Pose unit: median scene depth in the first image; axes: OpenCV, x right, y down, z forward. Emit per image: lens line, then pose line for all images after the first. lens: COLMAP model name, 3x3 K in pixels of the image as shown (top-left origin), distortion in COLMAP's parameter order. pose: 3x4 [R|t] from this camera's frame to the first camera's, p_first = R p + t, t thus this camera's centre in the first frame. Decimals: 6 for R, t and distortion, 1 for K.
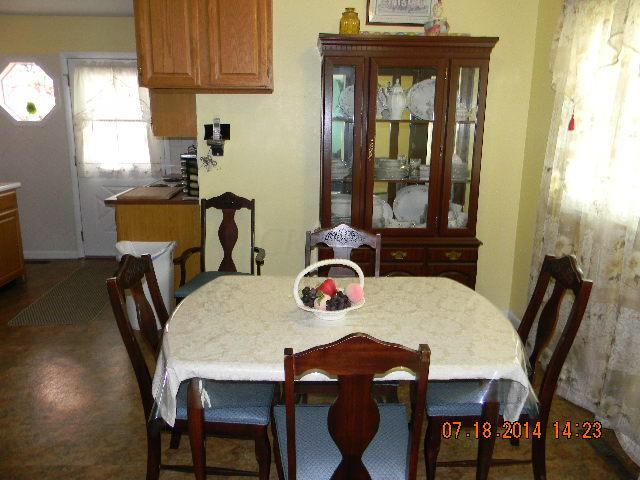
lens RADIAL K [[521.9, 0, 320.0], [0, 521.9, 240.0], [0, 0, 1]] dist [-0.007111, -0.003085]
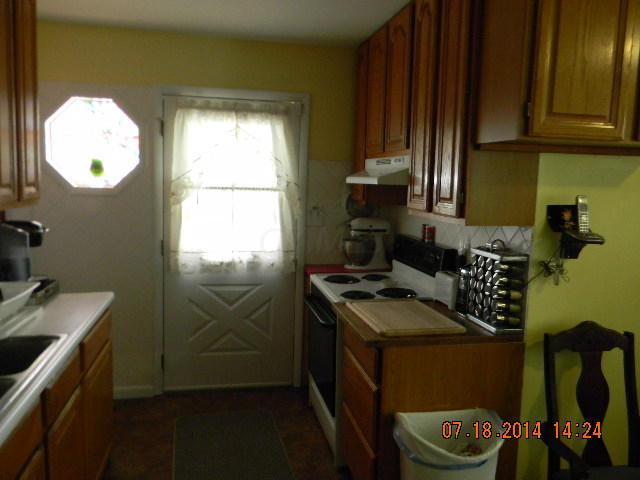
lens RADIAL K [[521.9, 0, 320.0], [0, 521.9, 240.0], [0, 0, 1]] dist [-0.007111, -0.003085]
pose [[0.984008, -0.005333, 0.178047, -0.412594], [0.025103, 0.993728, -0.108970, -0.090493], [-0.176349, 0.111696, 0.977970, 0.342457]]
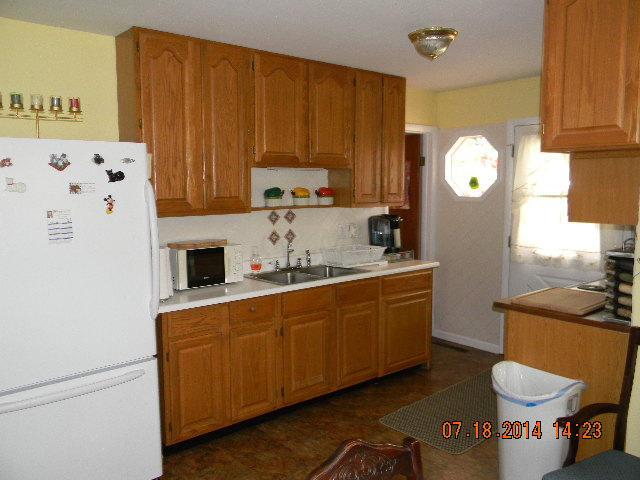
lens RADIAL K [[520.6, 0, 320.0], [0, 520.6, 240.0], [0, 0, 1]] dist [0.031646, -0.001228]
pose [[0.615010, 0.066918, -0.785674, 0.016902], [-0.171883, 0.983809, -0.050753, -0.060681], [0.769557, 0.166258, 0.616555, 0.237842]]
